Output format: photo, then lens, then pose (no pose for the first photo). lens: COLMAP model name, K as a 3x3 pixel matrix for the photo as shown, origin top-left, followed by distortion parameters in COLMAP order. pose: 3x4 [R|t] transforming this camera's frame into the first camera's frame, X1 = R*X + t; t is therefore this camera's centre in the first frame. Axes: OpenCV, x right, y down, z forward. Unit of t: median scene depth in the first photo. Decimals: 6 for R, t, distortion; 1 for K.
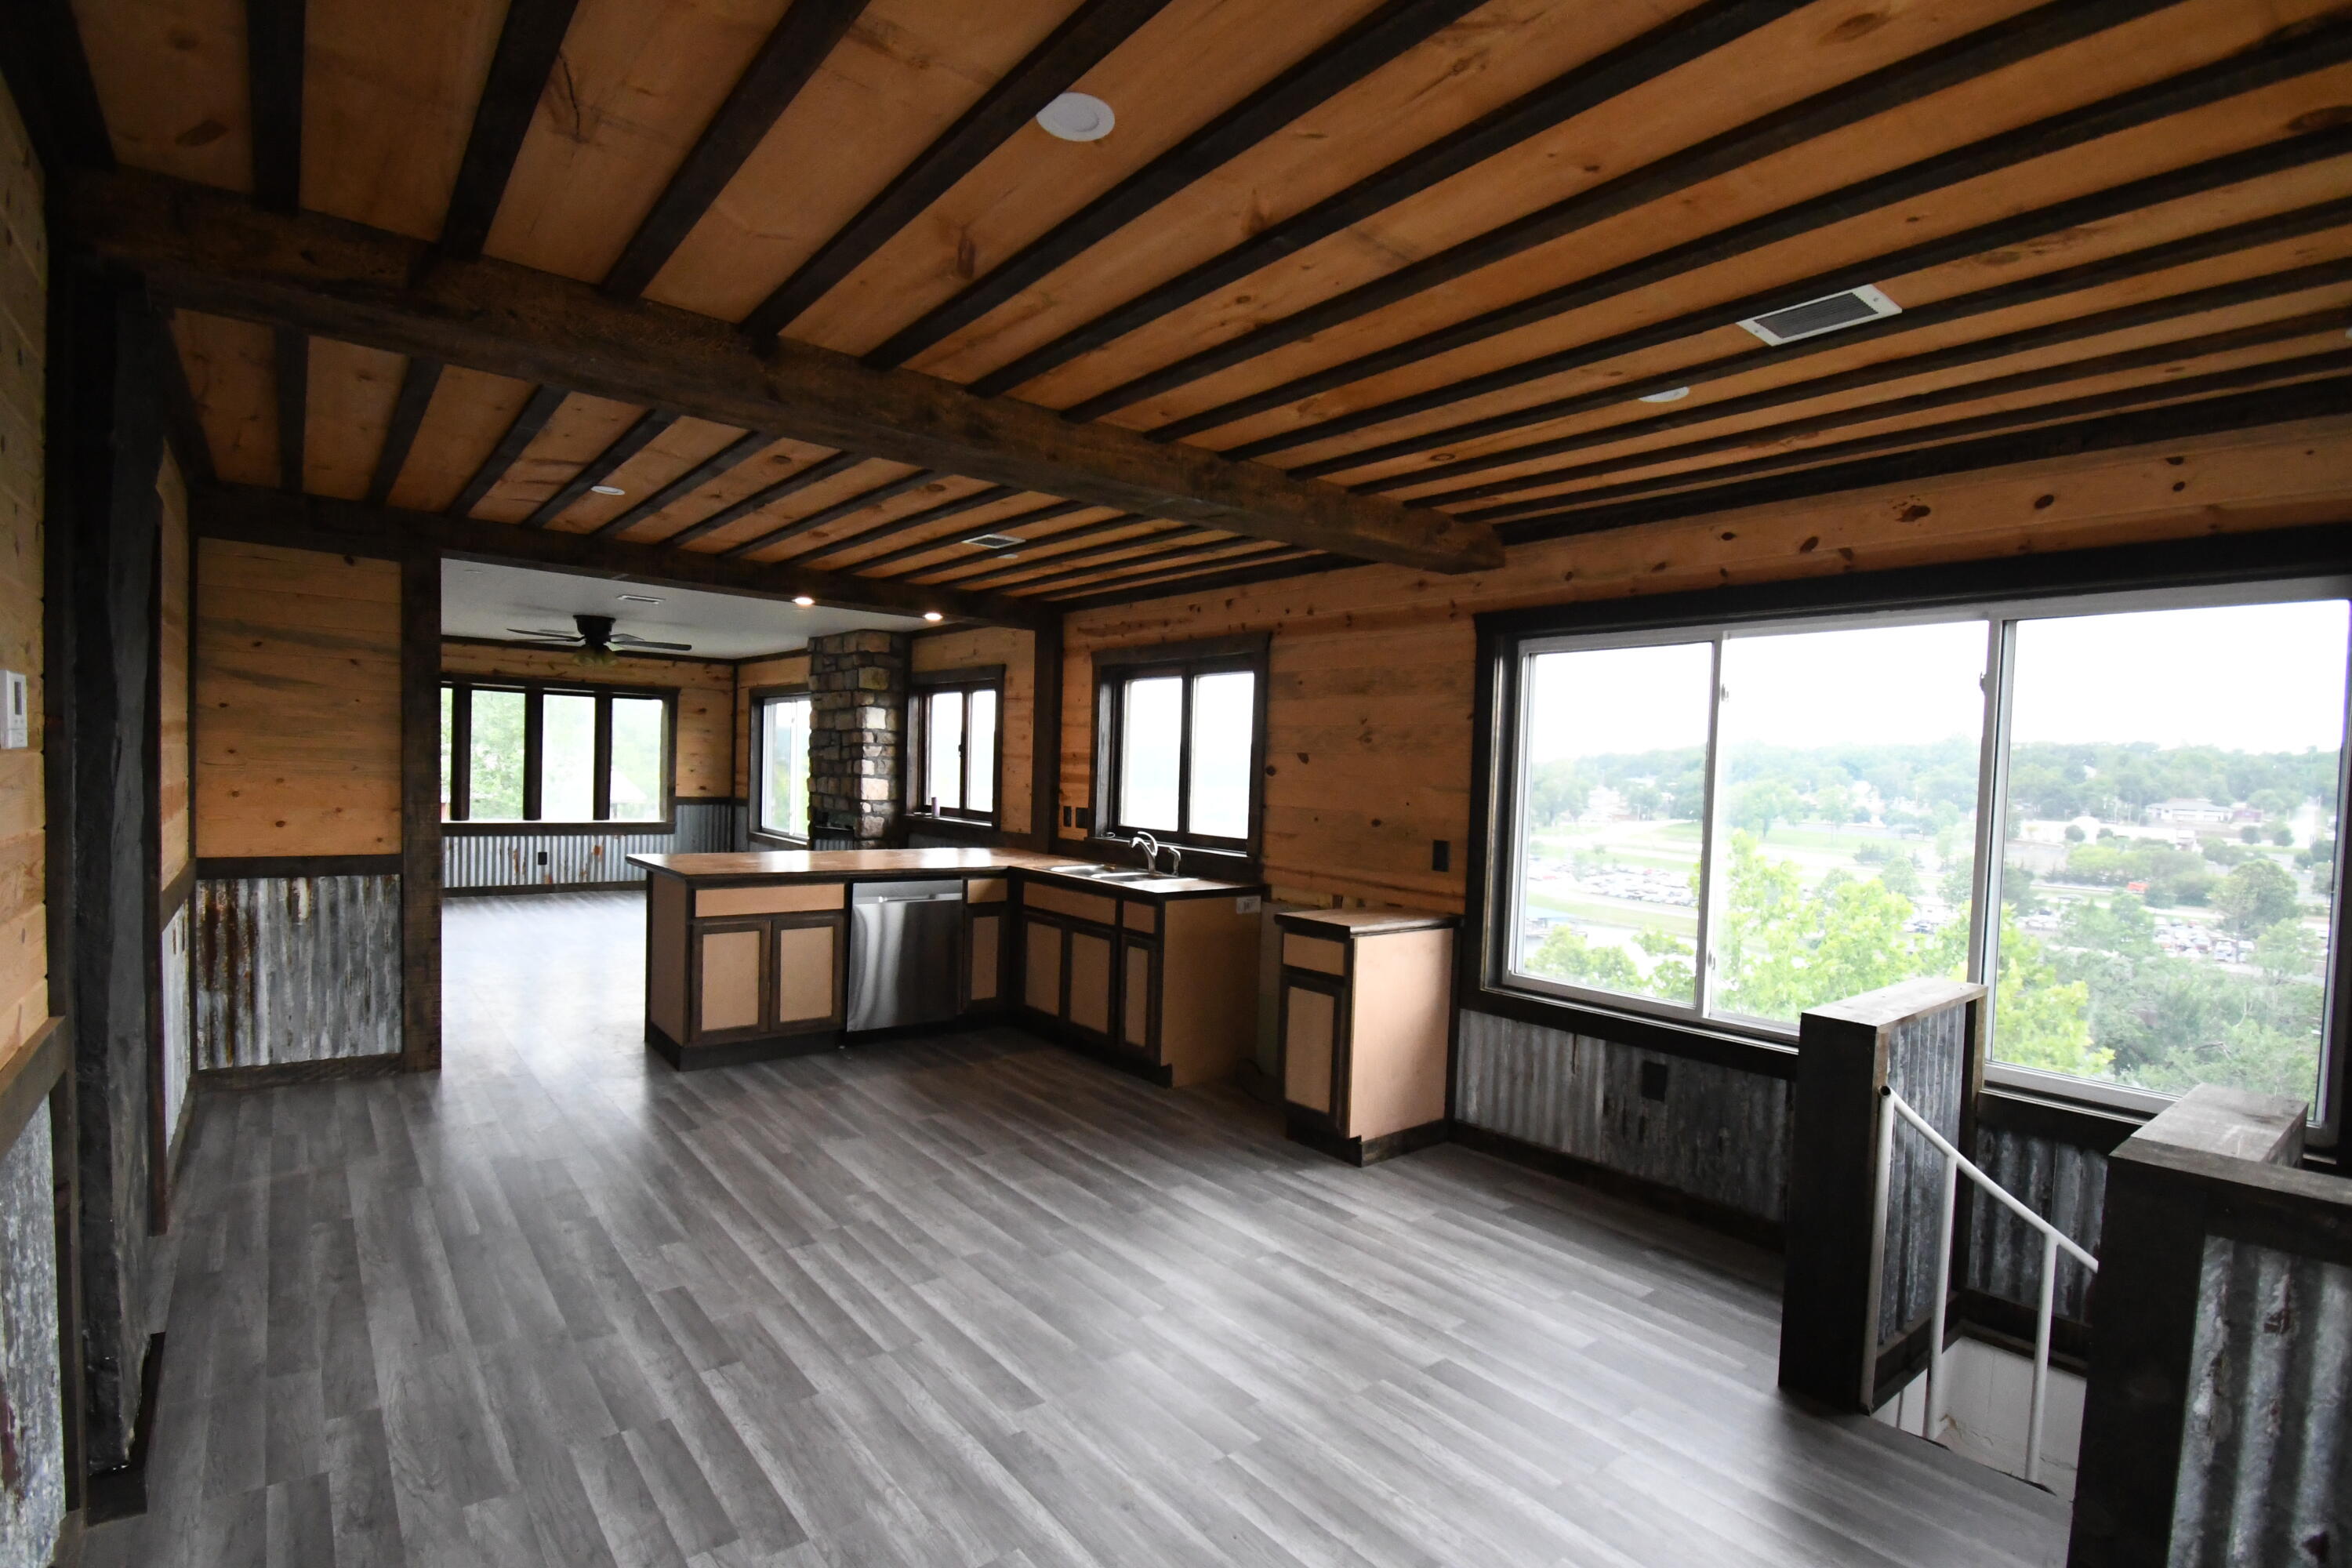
lens RADIAL K [[1102.4, 0, 1178.4], [0, 1102.4, 800.7], [0, 0, 1]] dist [-0.002131, -0.000194]
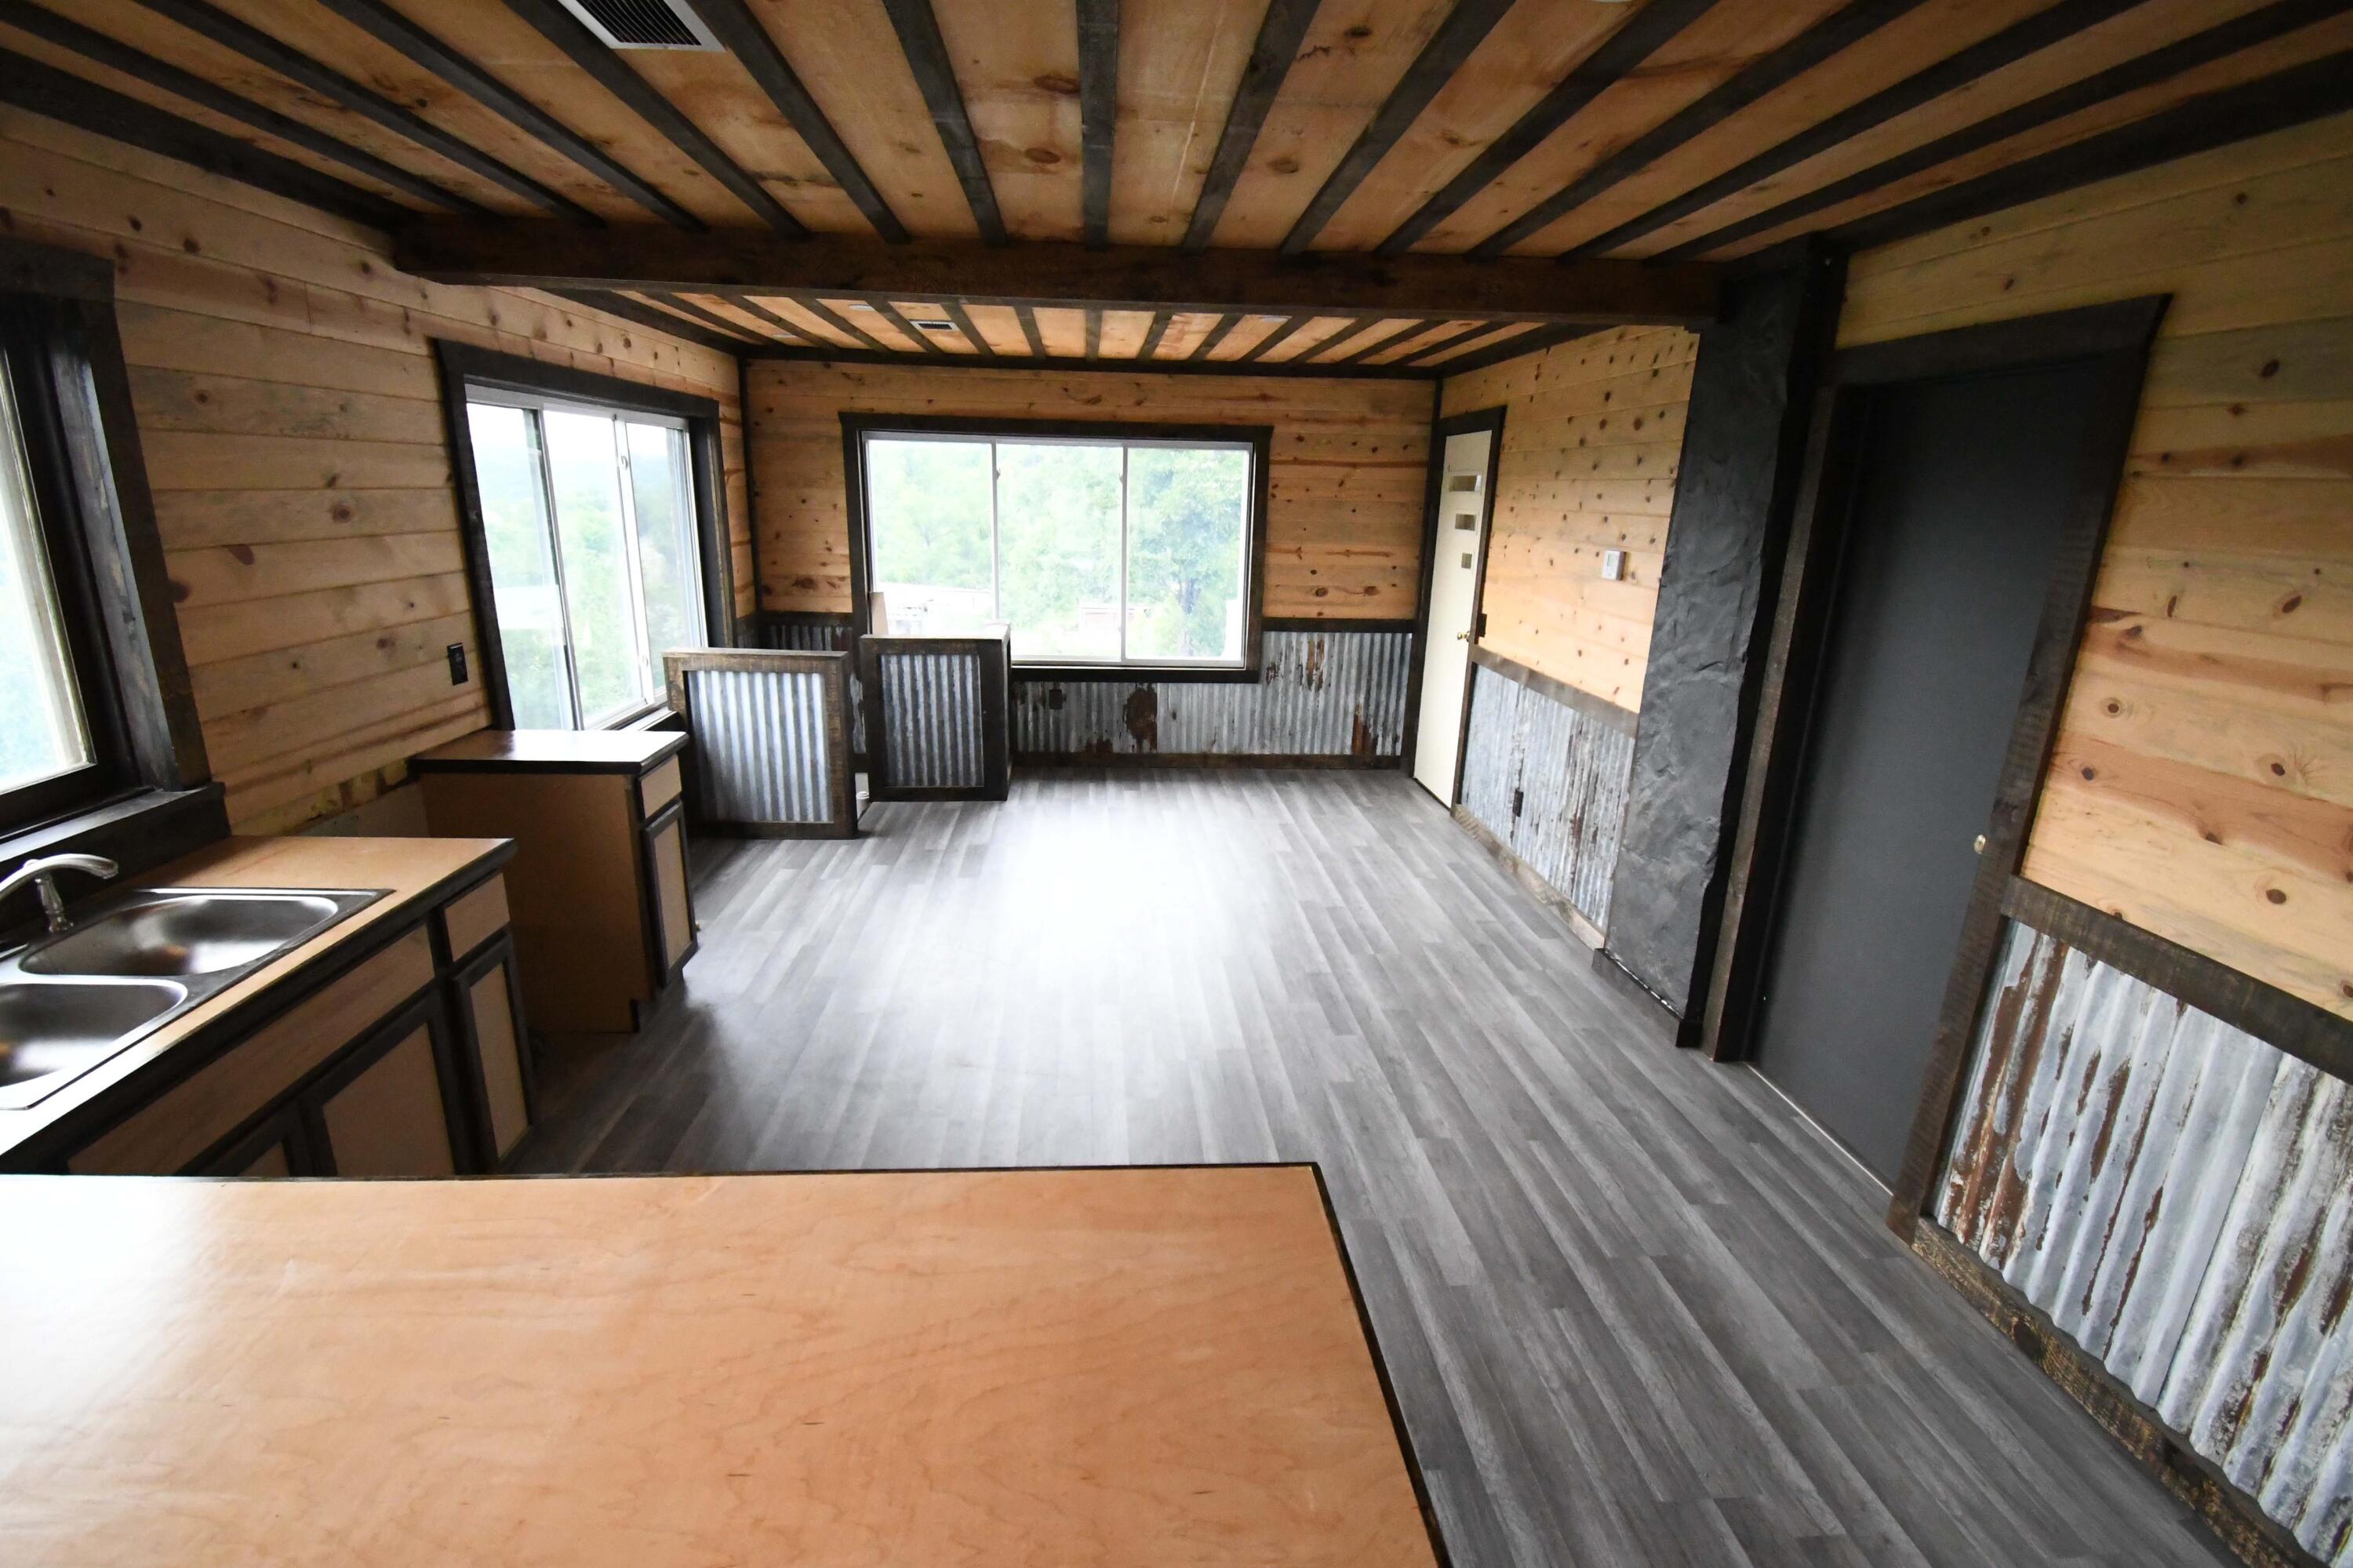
lens RADIAL K [[1047.3, 0, 1174.5], [0, 1047.3, 786.1], [0, 0, 1]] dist [-0.001296, -0.000541]
pose [[-0.816337, -0.205007, 0.539969, -0.783695], [-0.029158, 0.948323, 0.315963, -0.155715], [-0.576840, 0.242188, -0.780129, 1.740197]]
